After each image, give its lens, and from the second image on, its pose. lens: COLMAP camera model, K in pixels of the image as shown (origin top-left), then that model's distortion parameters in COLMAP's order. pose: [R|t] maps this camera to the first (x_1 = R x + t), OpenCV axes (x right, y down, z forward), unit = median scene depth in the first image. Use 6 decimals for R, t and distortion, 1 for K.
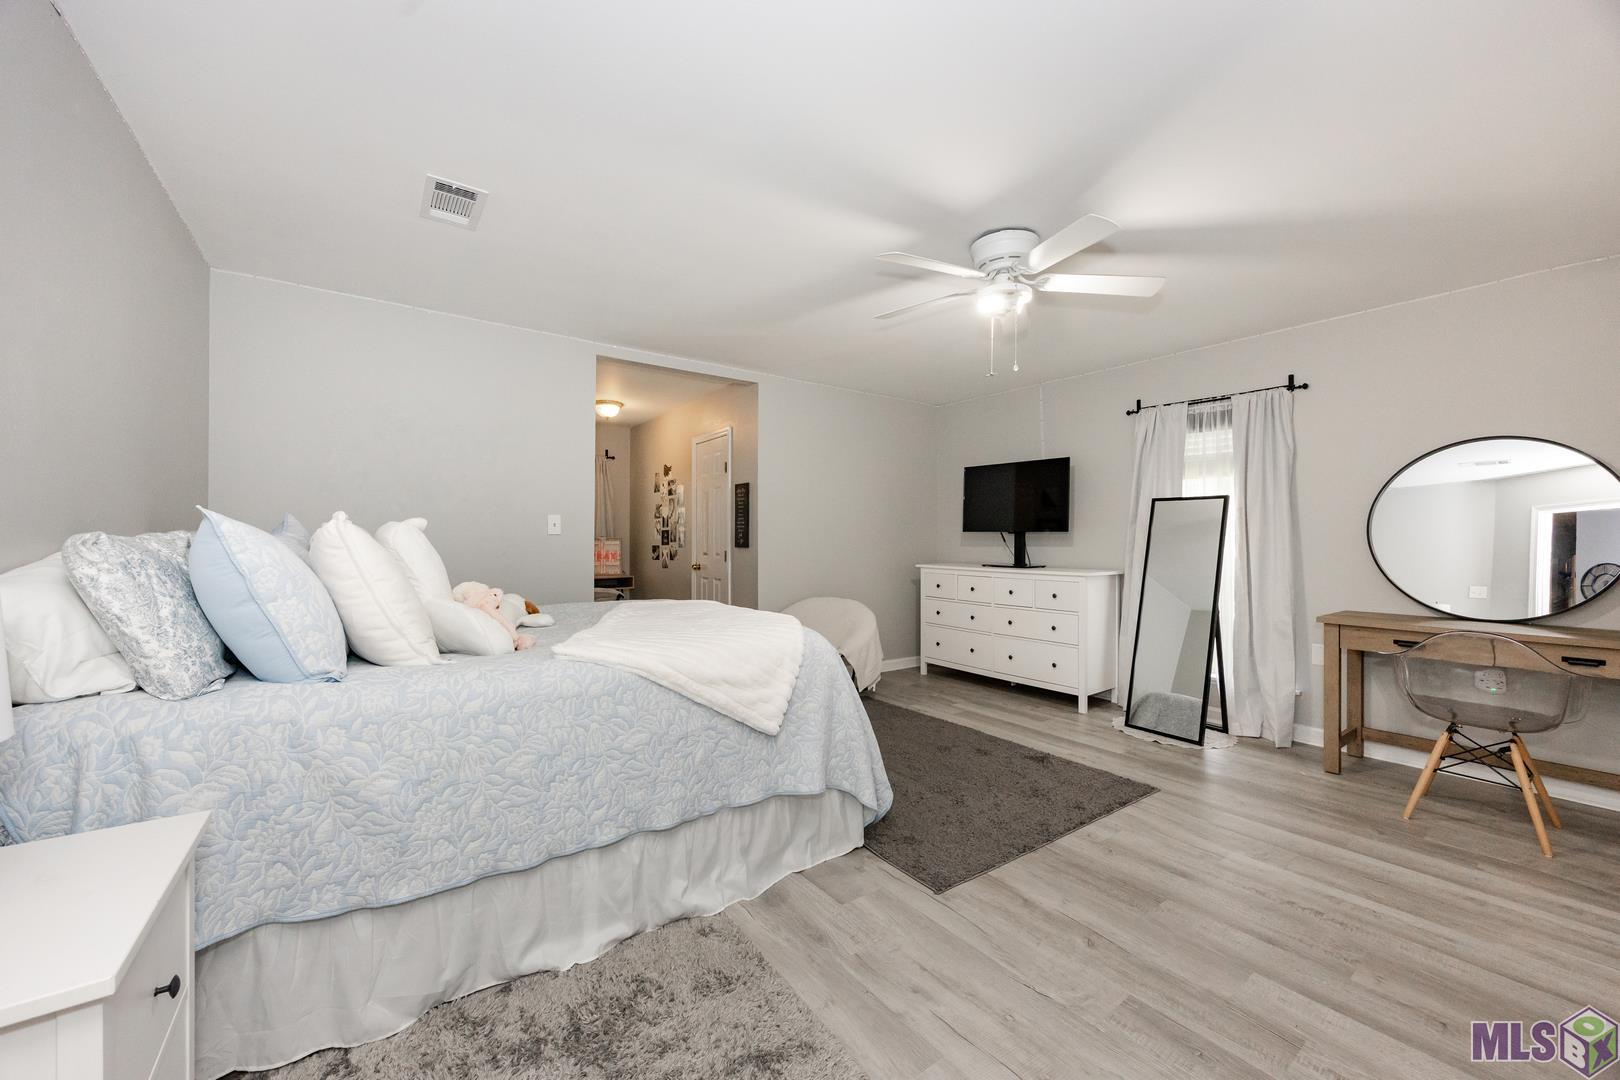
lens RADIAL K [[640.9, 0, 816.5], [0, 640.9, 546.4], [0, 0, 1]] dist [-0.000453, -0.000103]
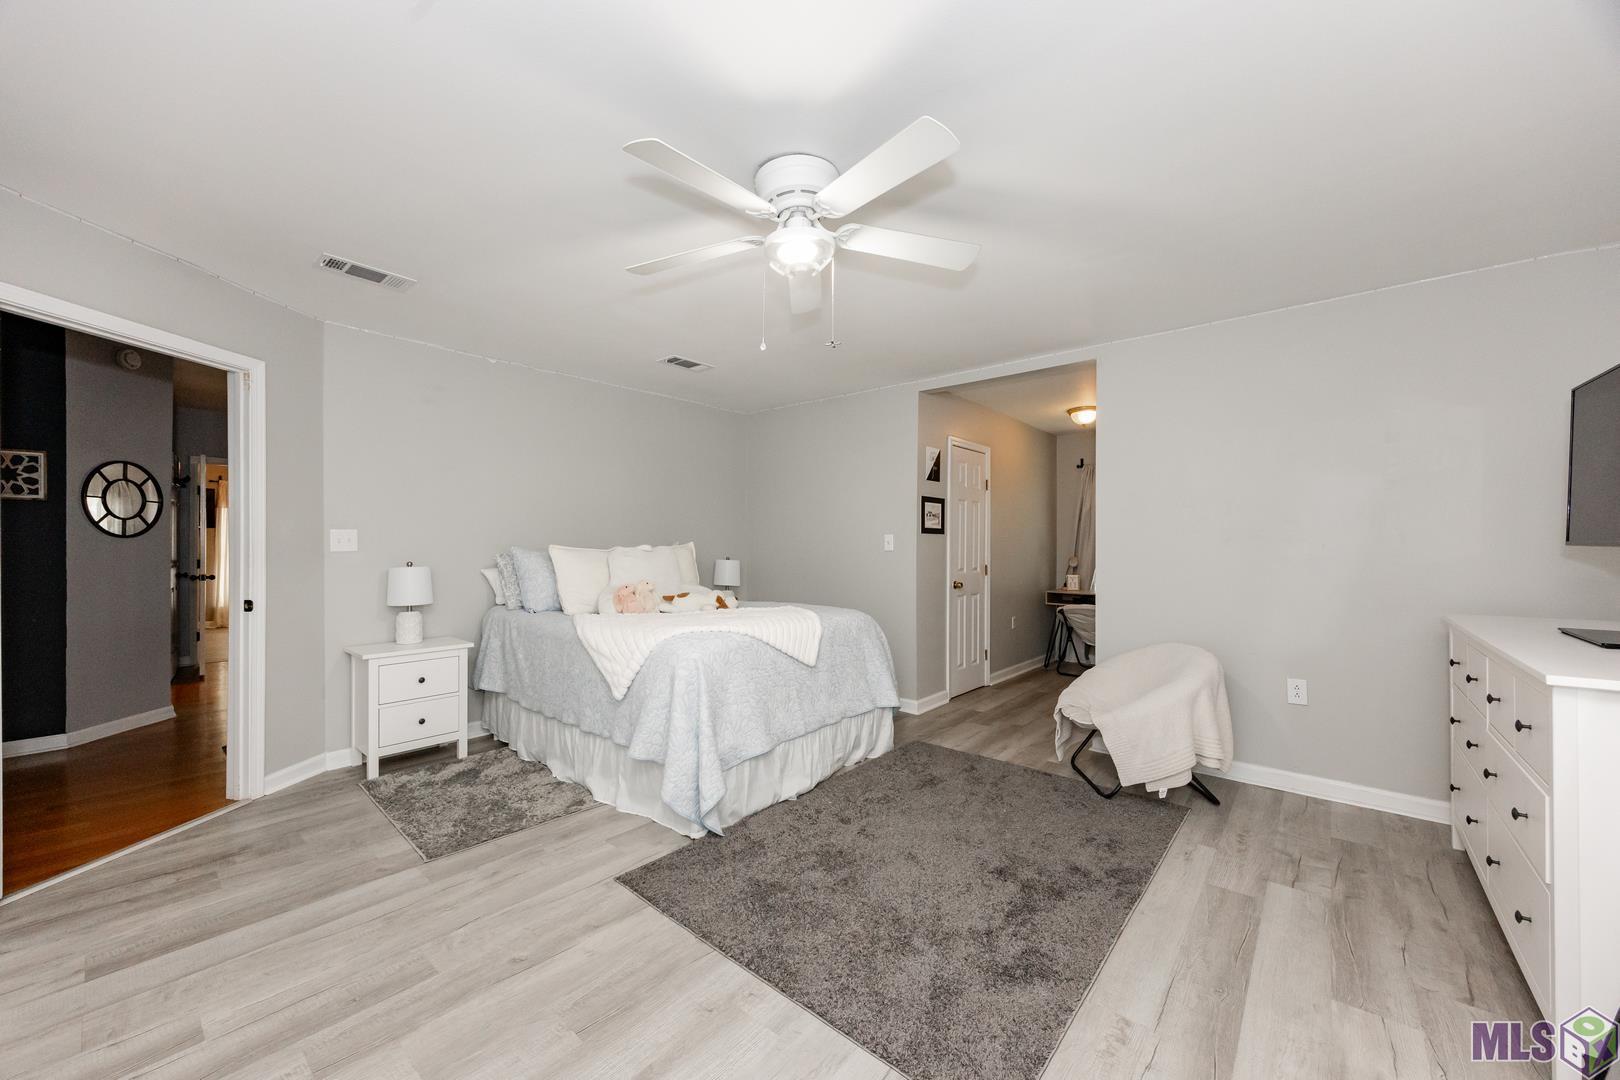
lens RADIAL K [[640.9, 0, 816.5], [0, 640.9, 546.4], [0, 0, 1]] dist [-0.000453, -0.000103]
pose [[0.193851, 0.003951, -0.981023, 1.260676], [-0.009191, 0.999955, 0.002212, -0.043497], [0.980988, 0.008588, 0.193879, 1.044894]]
